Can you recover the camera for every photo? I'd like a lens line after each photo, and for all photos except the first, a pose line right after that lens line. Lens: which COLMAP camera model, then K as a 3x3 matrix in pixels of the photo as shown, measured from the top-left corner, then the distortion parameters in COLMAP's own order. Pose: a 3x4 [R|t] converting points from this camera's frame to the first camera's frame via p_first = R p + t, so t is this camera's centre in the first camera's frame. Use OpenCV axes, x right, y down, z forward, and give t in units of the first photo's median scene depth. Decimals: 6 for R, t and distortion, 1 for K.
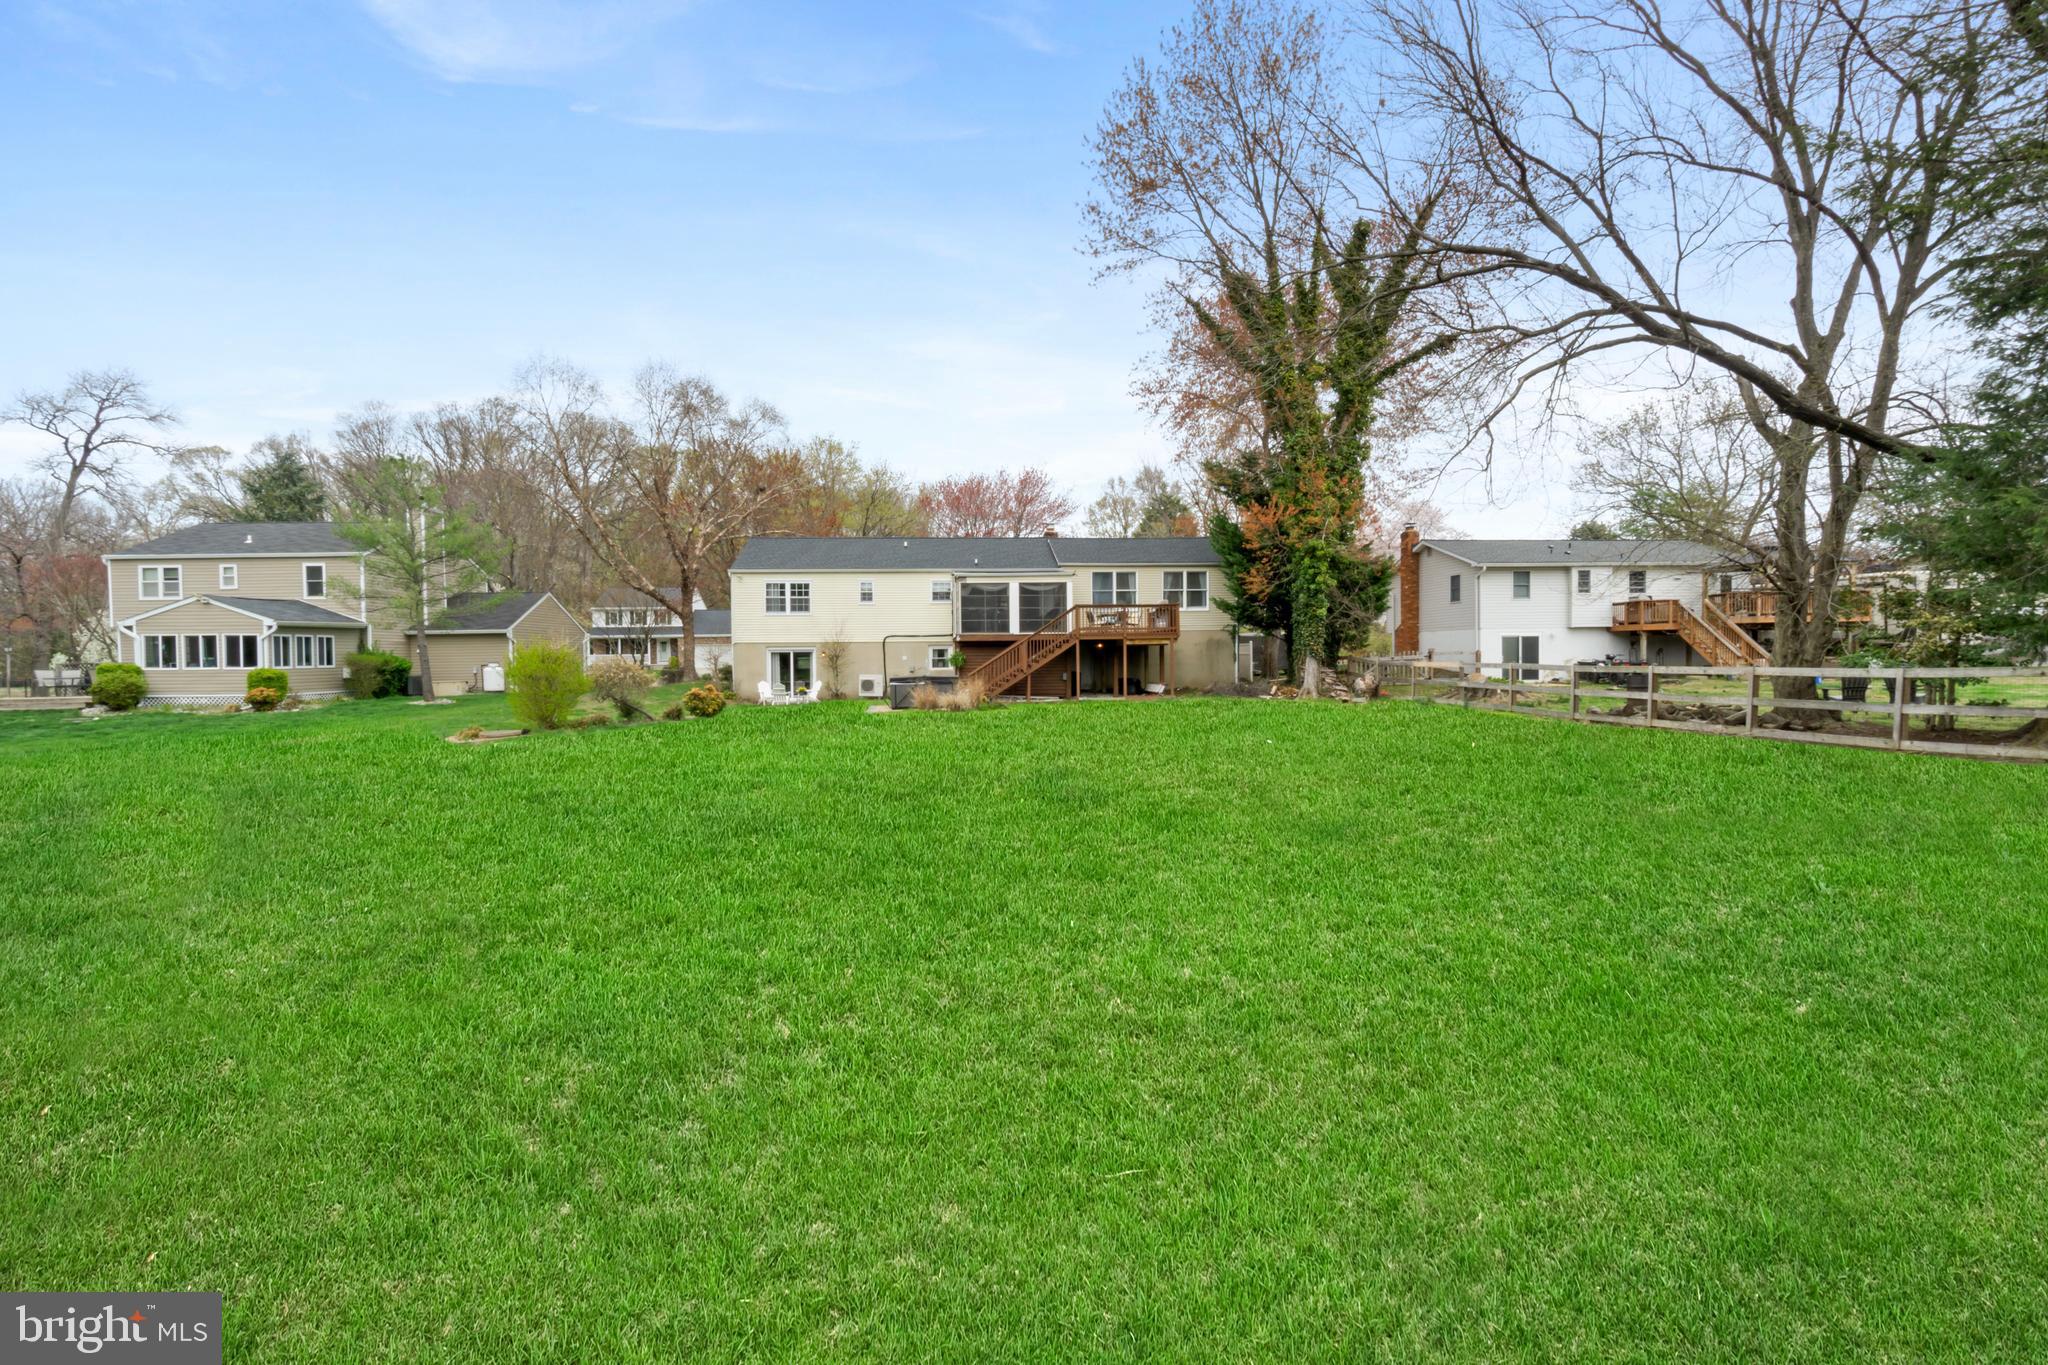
lens RADIAL K [[892.6, 0, 1021.3], [0, 892.6, 680.7], [0, 0, 1]] dist [-0.001206, -0.000308]
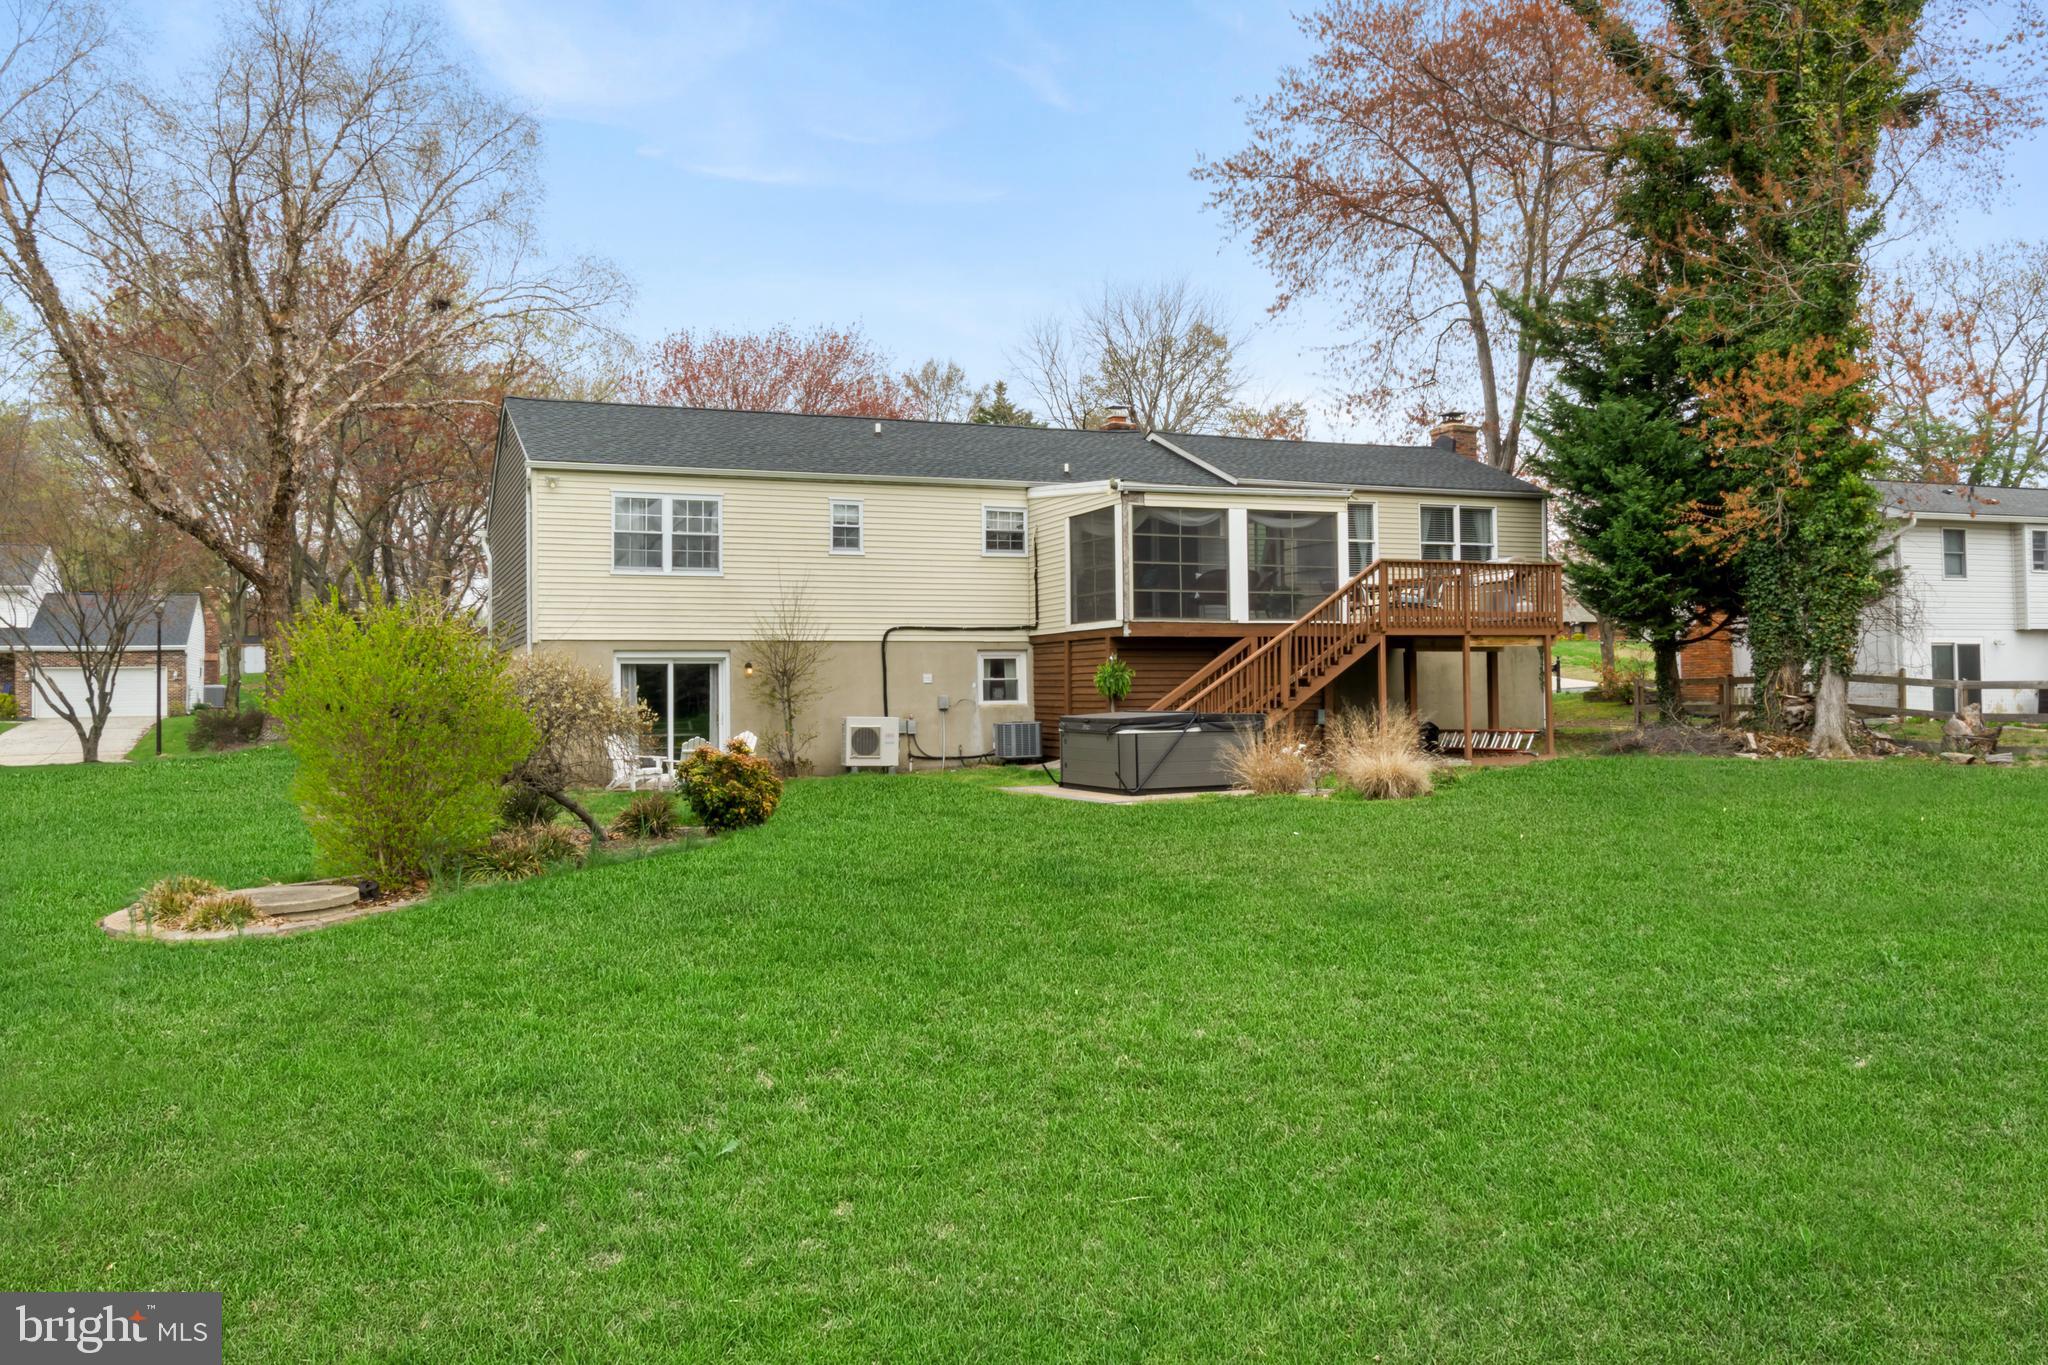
lens RADIAL K [[1596.3, 0, 1024.9], [0, 1596.3, 678.4], [0, 0, 1]] dist [-0.003182, -0.003068]
pose [[0.999998, -0.000639, 0.002061, 0.000507], [0.001221, 0.955102, -0.296275, 0.493873], [-0.001779, 0.296277, 0.955101, -0.732515]]
